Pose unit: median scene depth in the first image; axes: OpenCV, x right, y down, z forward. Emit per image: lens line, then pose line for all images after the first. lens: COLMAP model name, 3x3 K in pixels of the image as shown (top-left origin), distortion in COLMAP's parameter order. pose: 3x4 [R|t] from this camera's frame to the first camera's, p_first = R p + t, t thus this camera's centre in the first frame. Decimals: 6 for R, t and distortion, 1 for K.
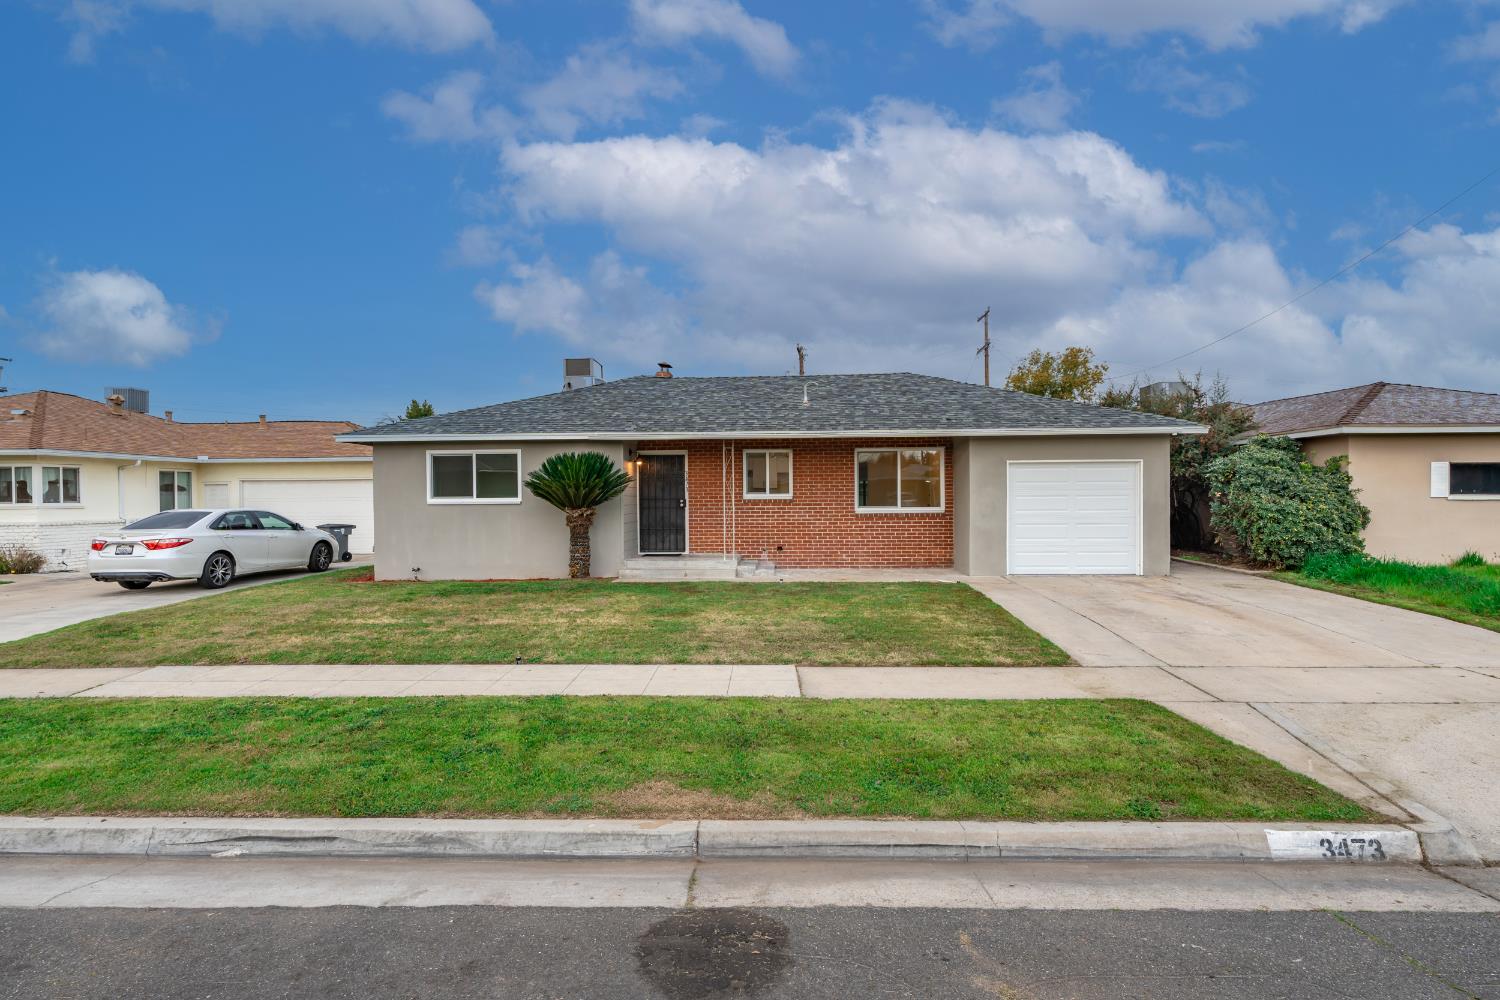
lens RADIAL K [[737.3, 0, 750.0], [0, 737.3, 500.0], [0, 0, 1]] dist [0.001967, -0.001179]
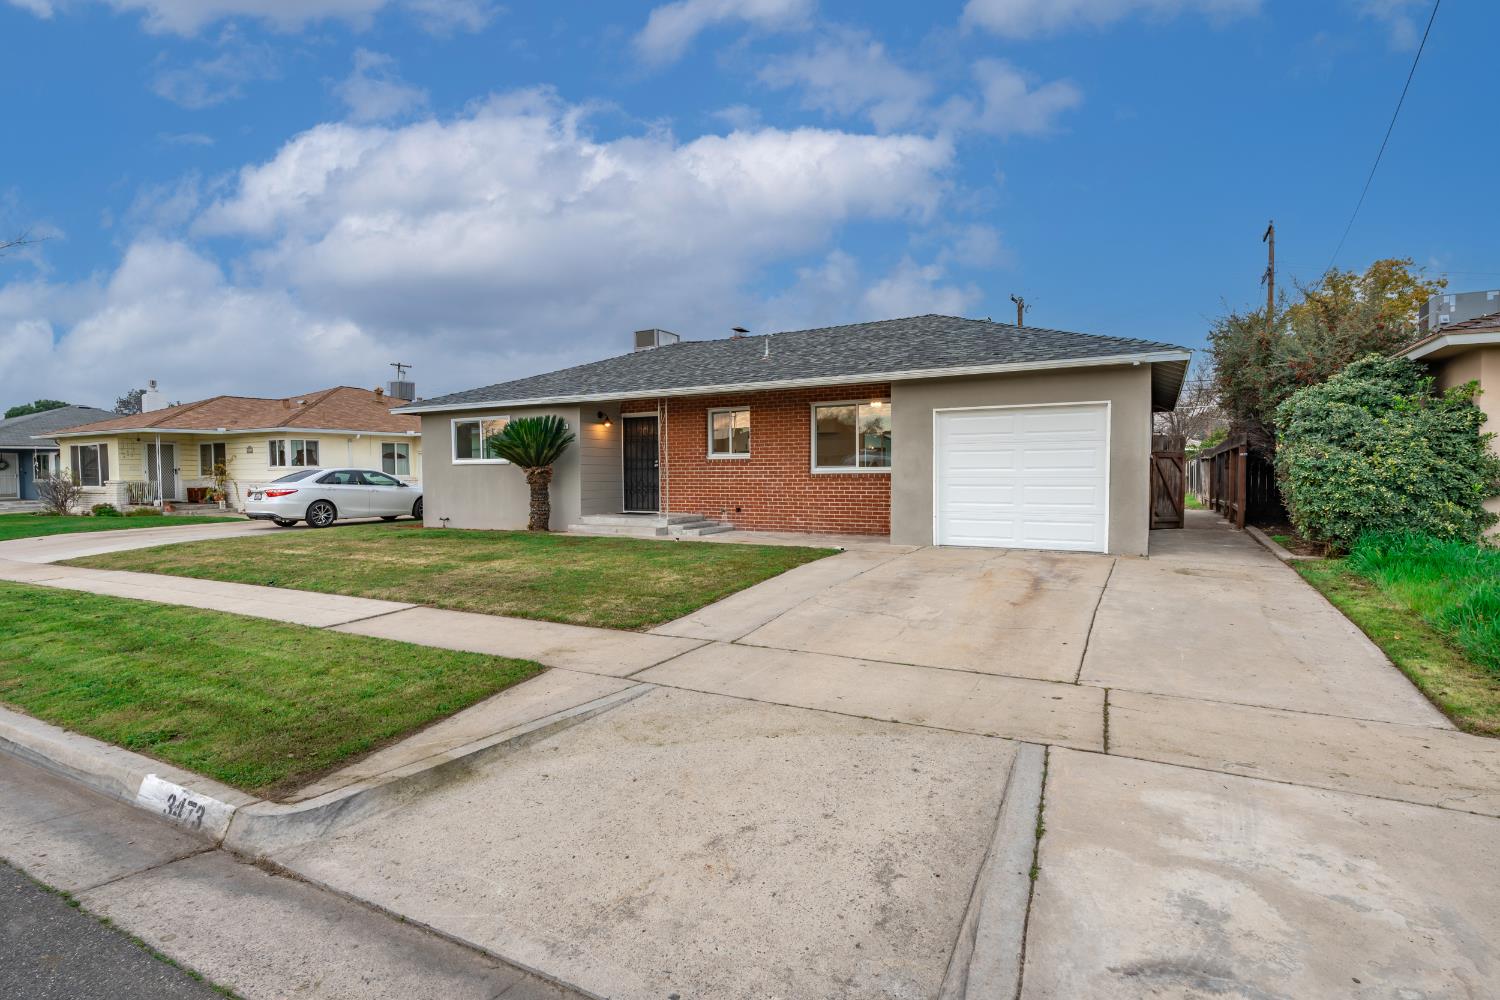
lens RADIAL K [[737.3, 0, 750.0], [0, 737.3, 500.0], [0, 0, 1]] dist [0.001967, -0.001179]
pose [[0.895377, 0.017629, -0.444959, 0.525041], [-0.002107, 0.999373, 0.035356, 0.020213], [0.445304, -0.030719, 0.894853, 0.152426]]
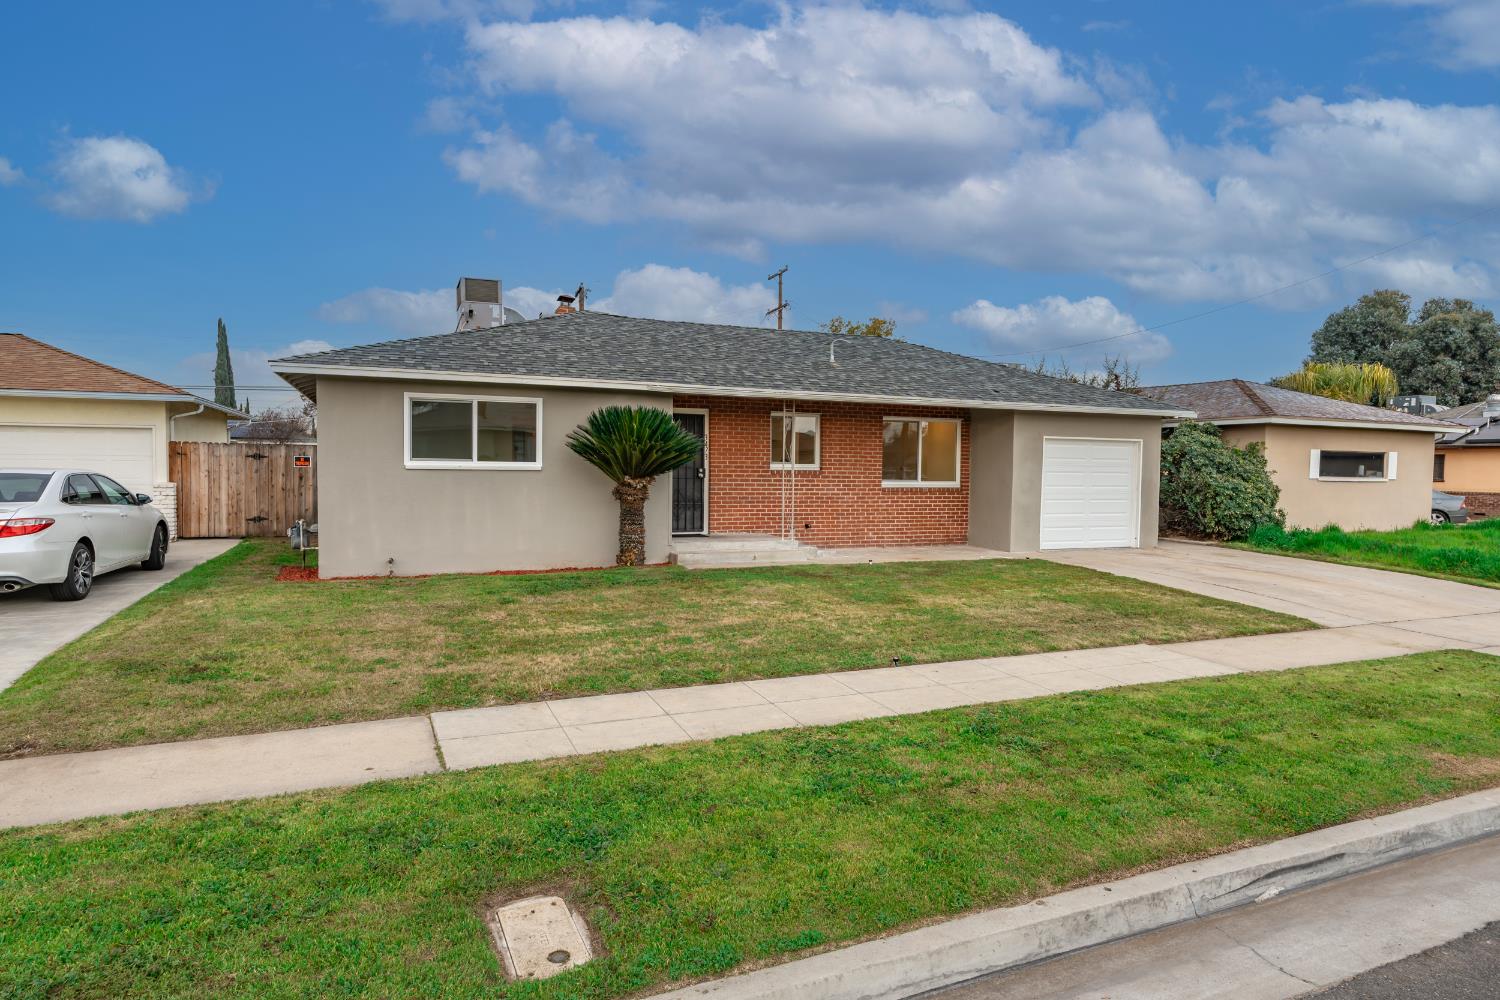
lens RADIAL K [[848.6, 0, 750.0], [0, 848.6, 500.0], [0, 0, 1]] dist [-0.000937, -0.000476]
pose [[0.906799, 0.003408, 0.421550, -0.486544], [-0.017362, 0.999421, 0.029269, 0.006452], [-0.421206, -0.033860, 0.906333, 0.119800]]
